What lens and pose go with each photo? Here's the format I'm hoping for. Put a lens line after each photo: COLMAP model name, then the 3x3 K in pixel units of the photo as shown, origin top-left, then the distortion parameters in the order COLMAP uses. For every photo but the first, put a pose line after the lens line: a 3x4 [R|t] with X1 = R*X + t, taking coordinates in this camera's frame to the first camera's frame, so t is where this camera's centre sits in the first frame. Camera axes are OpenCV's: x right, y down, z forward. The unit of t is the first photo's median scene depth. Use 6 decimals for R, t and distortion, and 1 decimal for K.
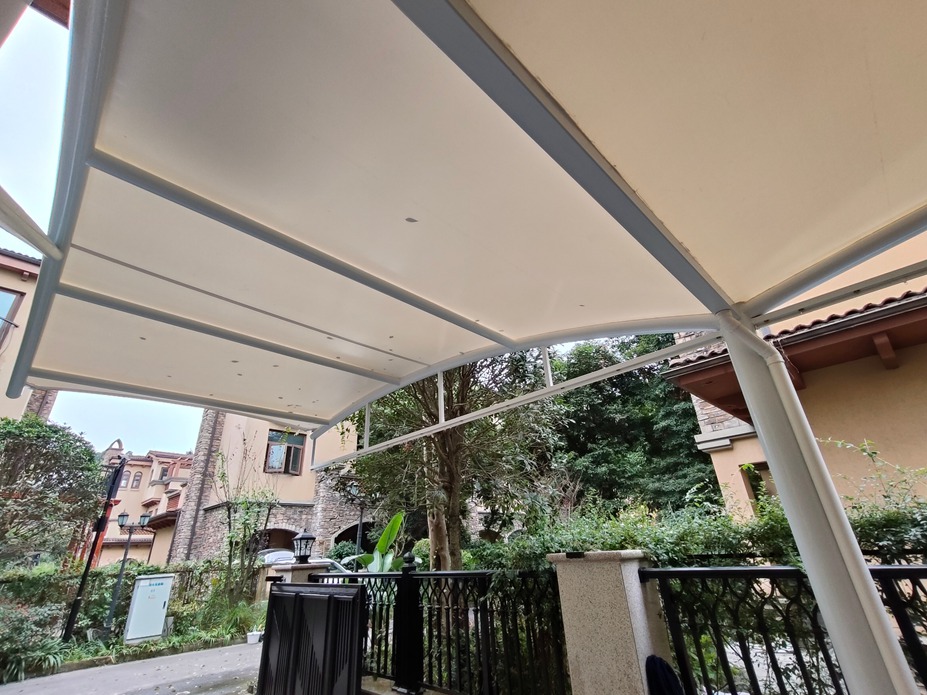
lens RADIAL K [[426.9, 0, 458.9], [0, 426.9, 344.6], [0, 0, 1]] dist [0.004510, 0.000132]
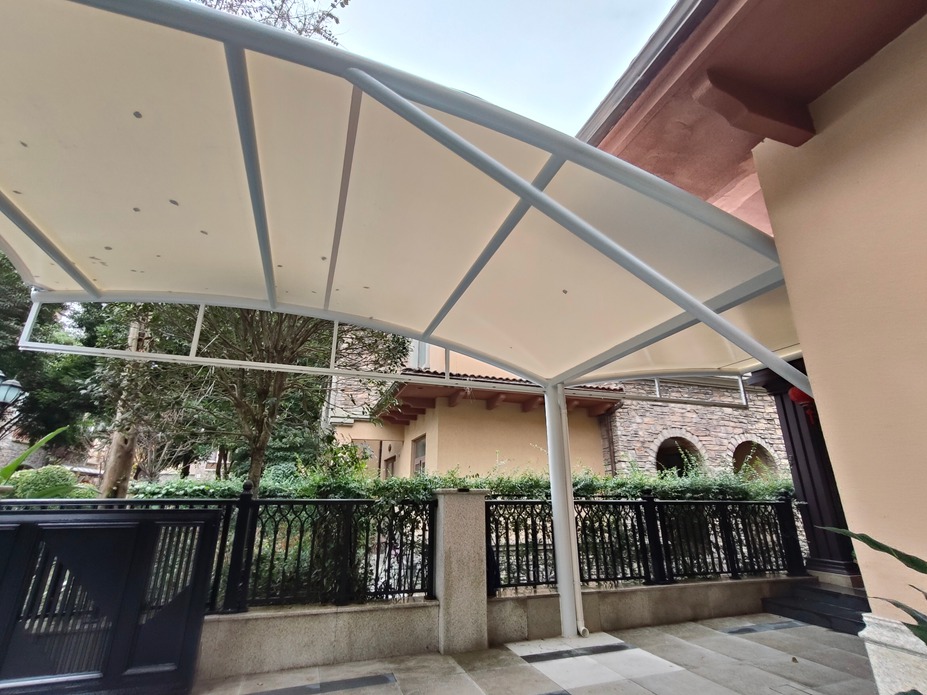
lens RADIAL K [[439.2, 0, 456.9], [0, 439.2, 344.3], [0, 0, 1]] dist [0.004933, 0.000274]
pose [[0.431095, 0.341965, 0.834996, -0.649816], [-0.418449, 0.895640, -0.150763, 0.127363], [-0.799411, -0.284410, 0.529200, 0.146148]]
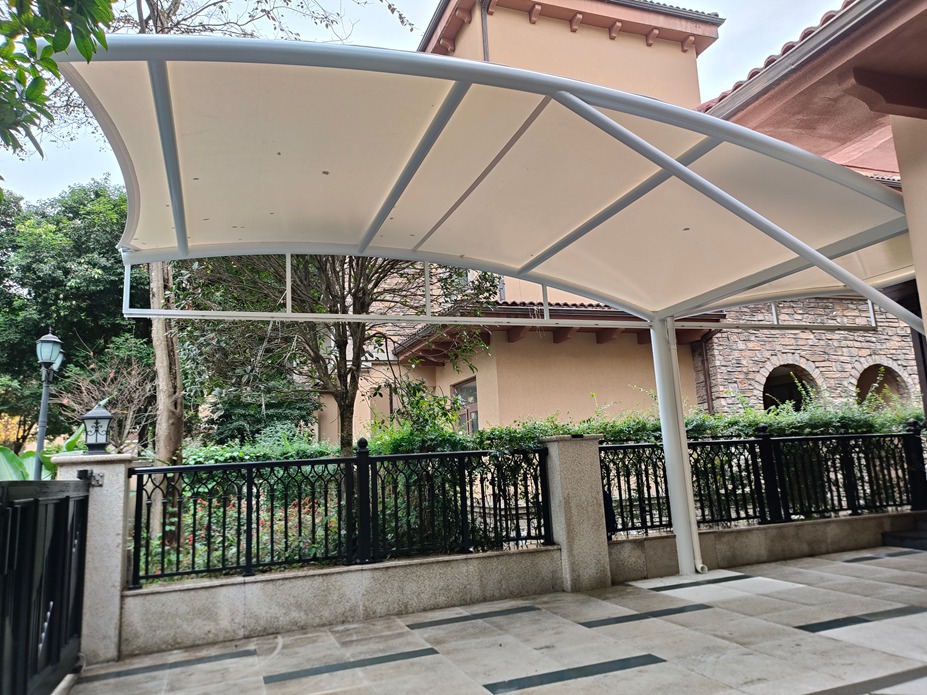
lens RADIAL K [[678.3, 0, 466.5], [0, 678.3, 330.3], [0, 0, 1]] dist [0.053211, -0.043244]
pose [[0.409012, 0.197448, 0.890911, -1.063948], [-0.371694, 0.927697, -0.034958, 0.183251], [-0.833398, -0.316848, 0.452830, 0.168534]]
